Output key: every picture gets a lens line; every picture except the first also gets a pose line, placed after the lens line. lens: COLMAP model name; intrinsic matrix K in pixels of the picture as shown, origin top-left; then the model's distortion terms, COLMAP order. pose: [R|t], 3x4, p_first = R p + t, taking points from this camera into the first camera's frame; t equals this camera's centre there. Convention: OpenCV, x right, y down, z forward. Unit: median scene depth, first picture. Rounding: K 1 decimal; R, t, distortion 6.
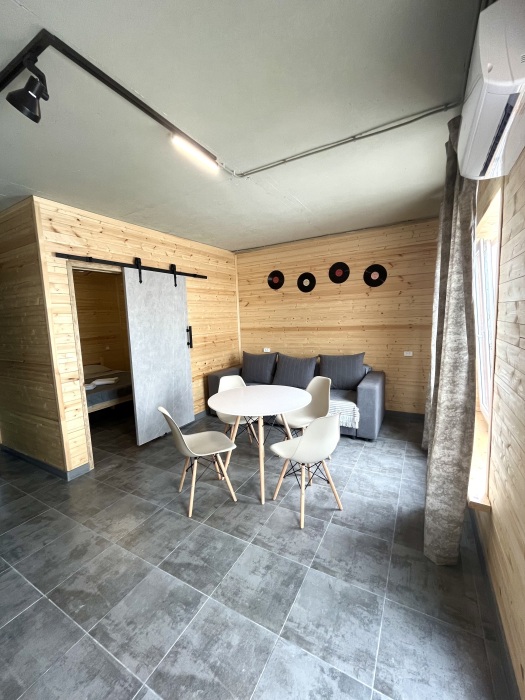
lens RADIAL K [[287.0, 0, 262.9], [0, 287.0, 349.4], [0, 0, 1]] dist [-0.000153, -0.000500]
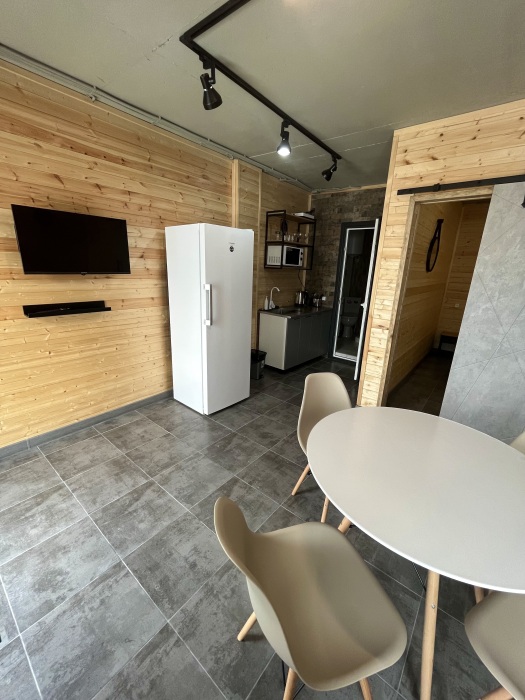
lens RADIAL K [[287.0, 0, 262.9], [0, 287.0, 349.4], [0, 0, 1]] dist [-0.000153, -0.000500]
pose [[-0.173433, 0.306947, -0.935791, 0.612779], [-0.139350, 0.932982, 0.331852, -0.162476], [0.974937, 0.187956, -0.119037, 1.240165]]
